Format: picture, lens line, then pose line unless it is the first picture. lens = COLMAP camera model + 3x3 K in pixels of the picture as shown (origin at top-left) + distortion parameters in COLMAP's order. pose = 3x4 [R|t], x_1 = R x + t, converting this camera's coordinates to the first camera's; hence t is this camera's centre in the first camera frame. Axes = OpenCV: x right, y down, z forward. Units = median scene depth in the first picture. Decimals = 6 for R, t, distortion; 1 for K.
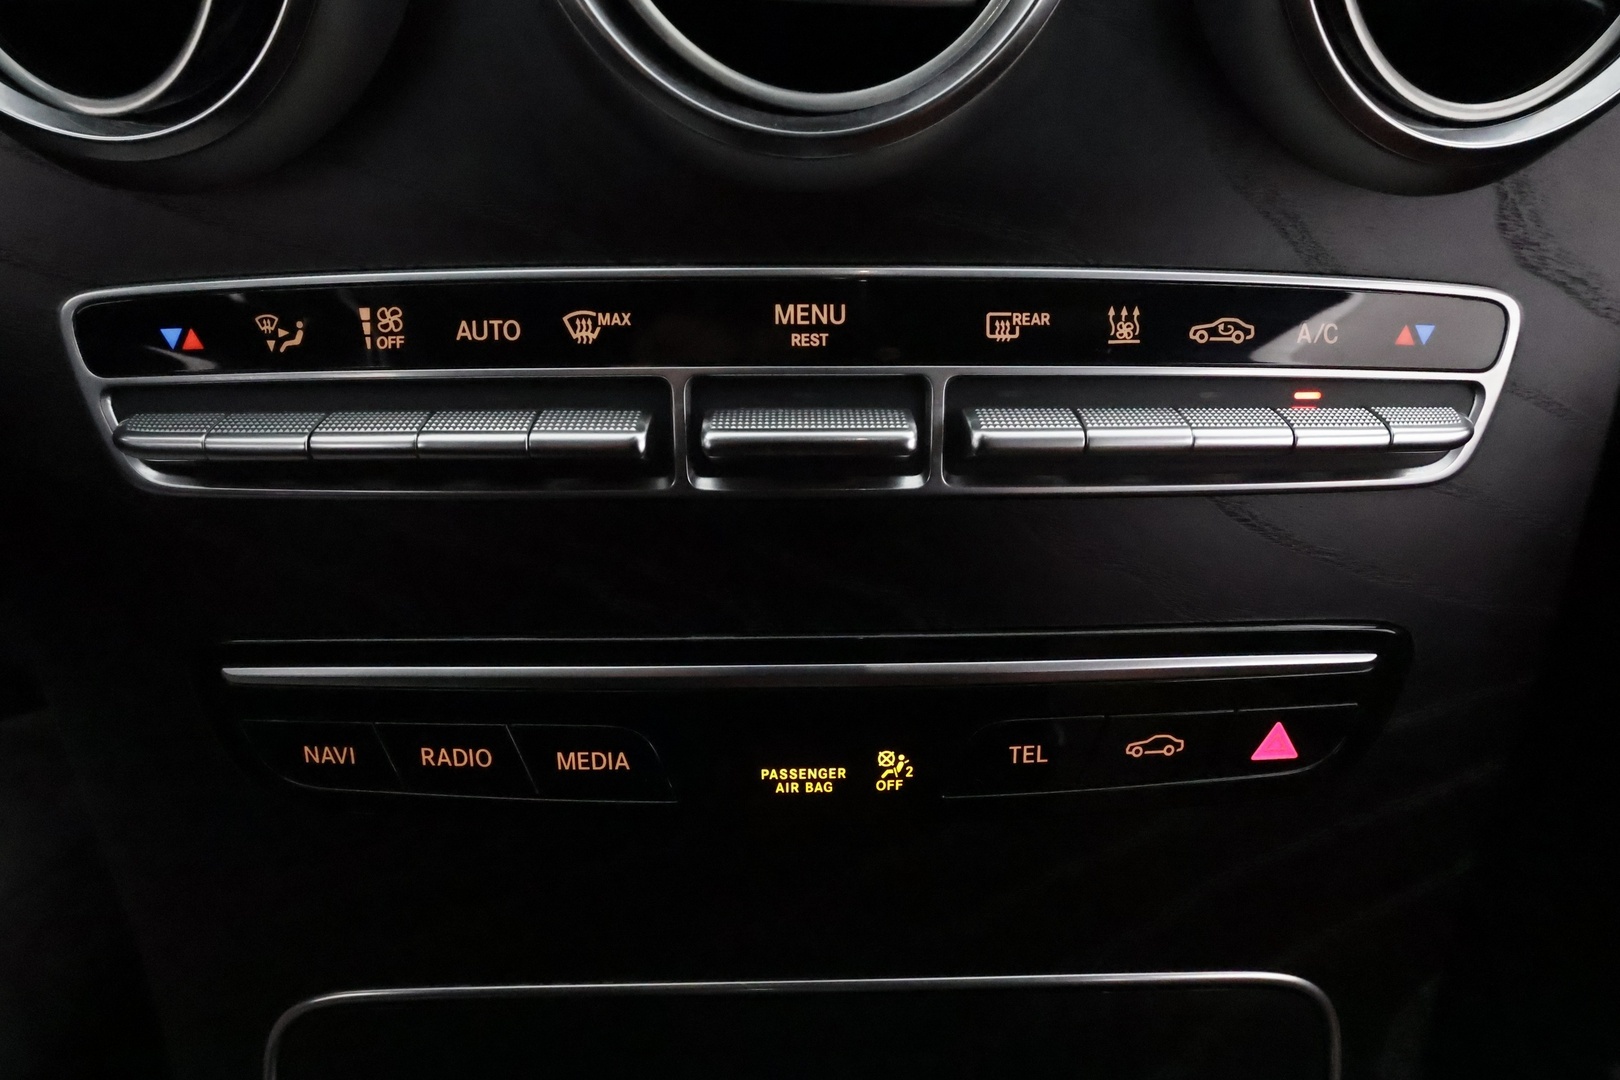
lens RADIAL K [[754.3, 0, 806.8], [0, 754.3, 545.2], [0, 0, 1]] dist [0.023255, 0.002481]
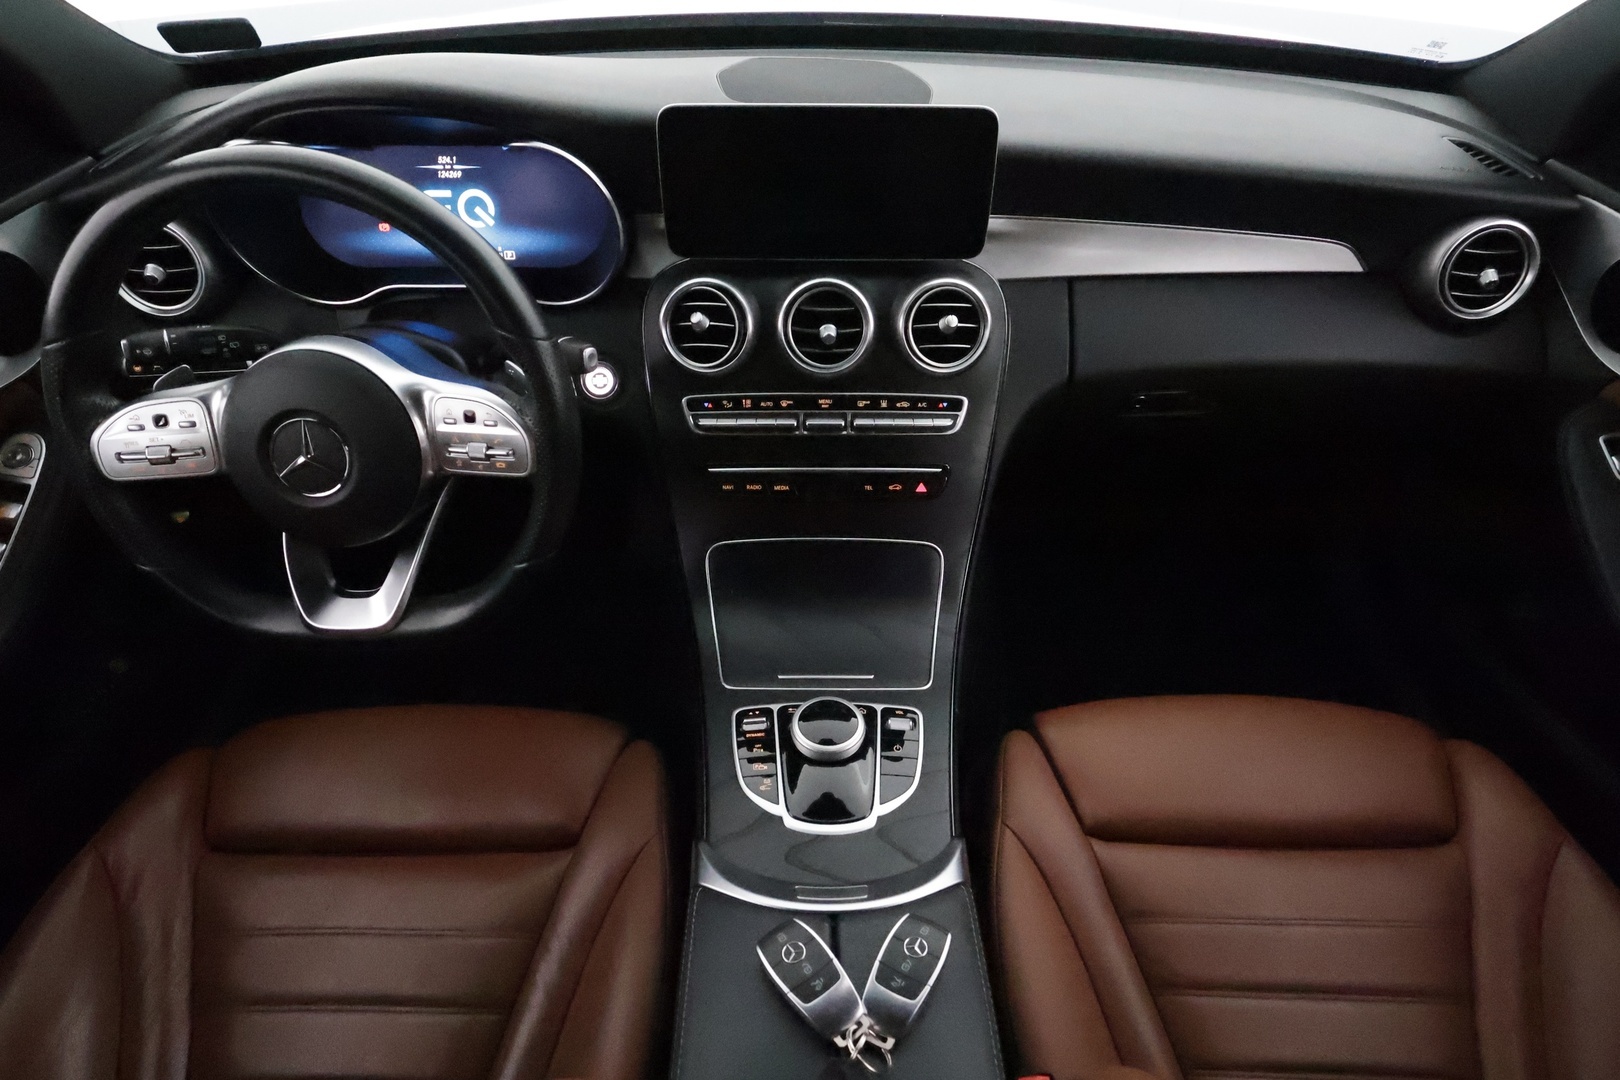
lens RADIAL K [[974.1, 0, 806.7], [0, 974.1, 535.5], [0, 0, 1]] dist [0.018606, -0.000474]
pose [[0.999601, 0.008624, -0.026902, 0.065083], [-0.010292, 0.997992, -0.062499, 1.087527], [0.026309, 0.062751, 0.997682, -5.884105]]
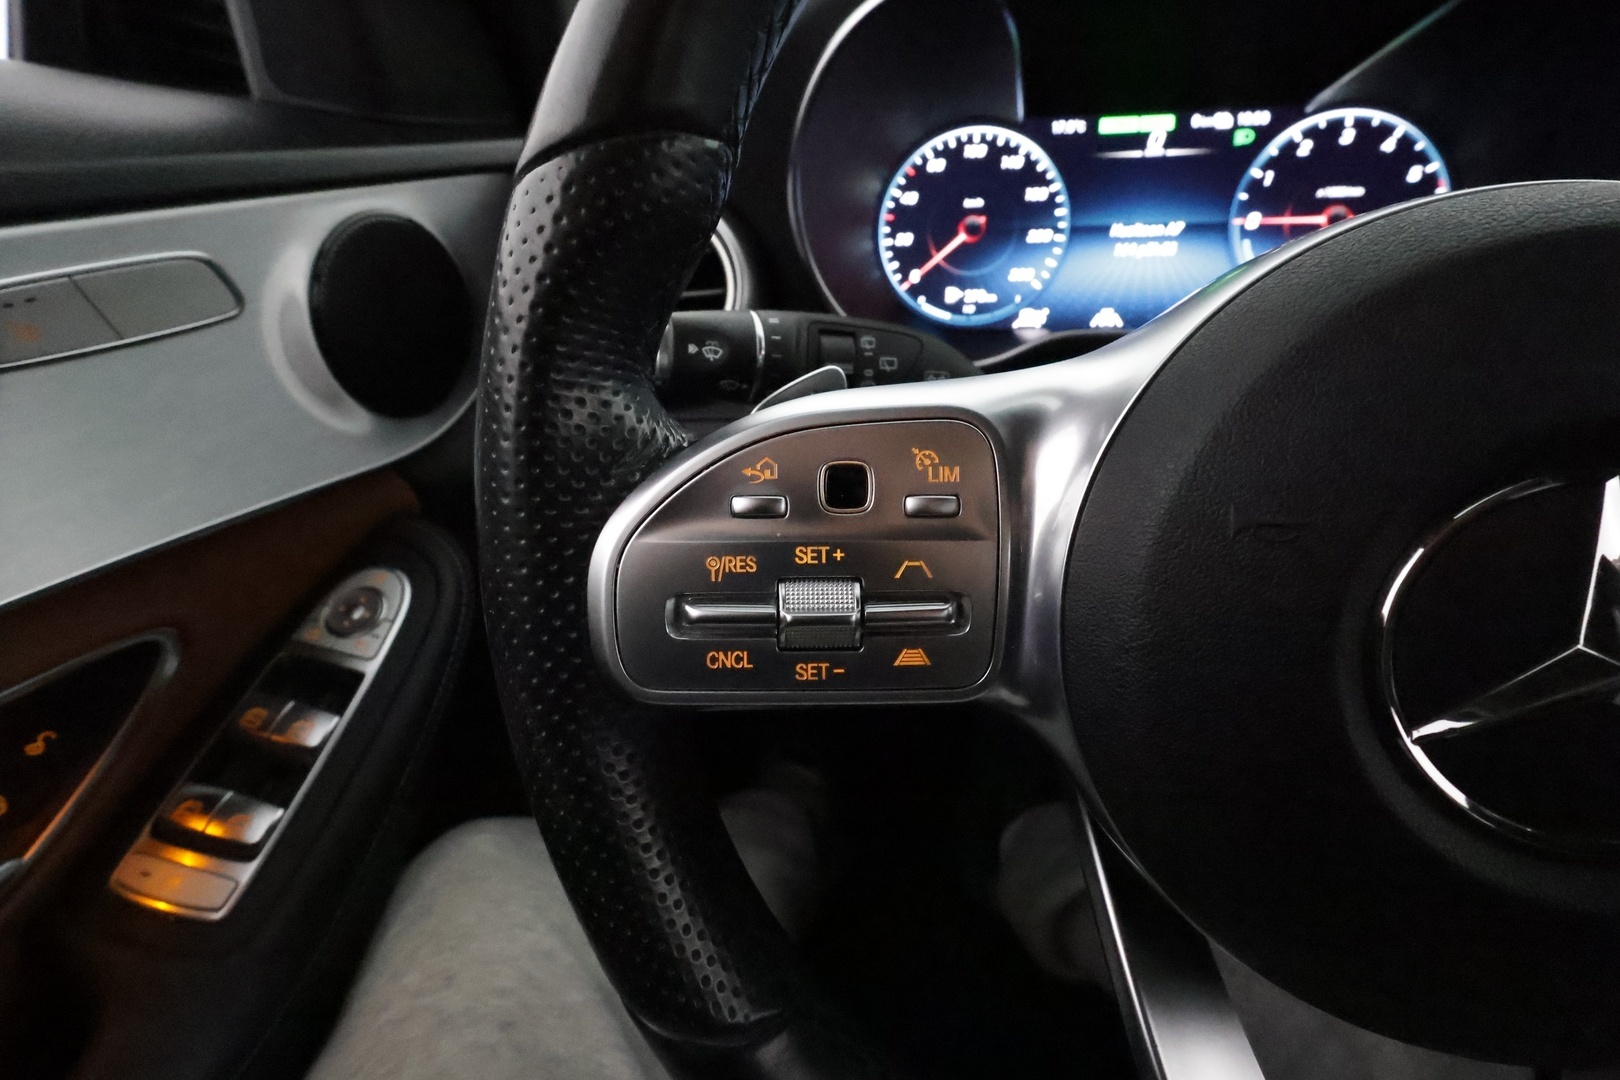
lens RADIAL K [[754.3, 0, 811.5], [0, 754.3, 528.4], [0, 0, 1]] dist [0.023255, 0.002481]
pose [[0.982355, 0.043303, -0.181944, -3.582550], [-0.099309, 0.945125, -0.311251, 0.553913], [0.158482, 0.323828, 0.932748, -1.538836]]
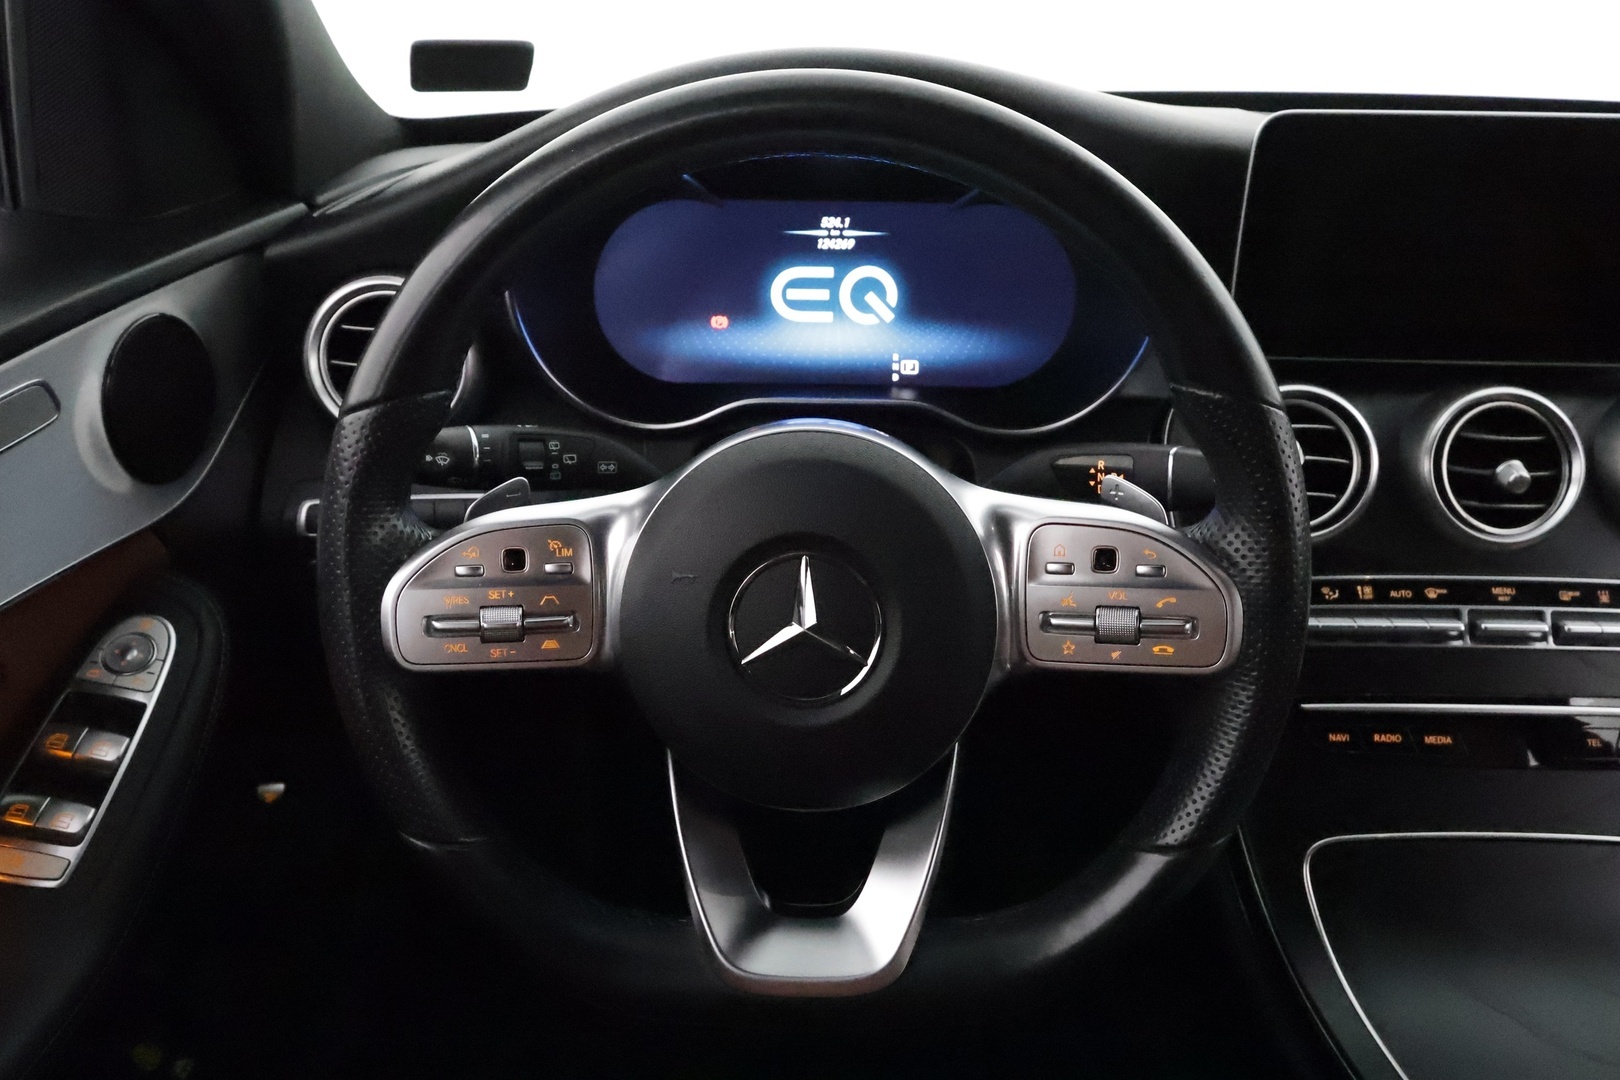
lens RADIAL K [[1267.1, 0, 809.3], [0, 1267.1, 526.4], [0, 0, 1]] dist [0.004193, 0.000083]
pose [[0.999431, 0.020779, -0.026553, -2.748166], [-0.028531, 0.940852, -0.337614, 1.309319], [0.017967, 0.338180, 0.940910, -4.119047]]
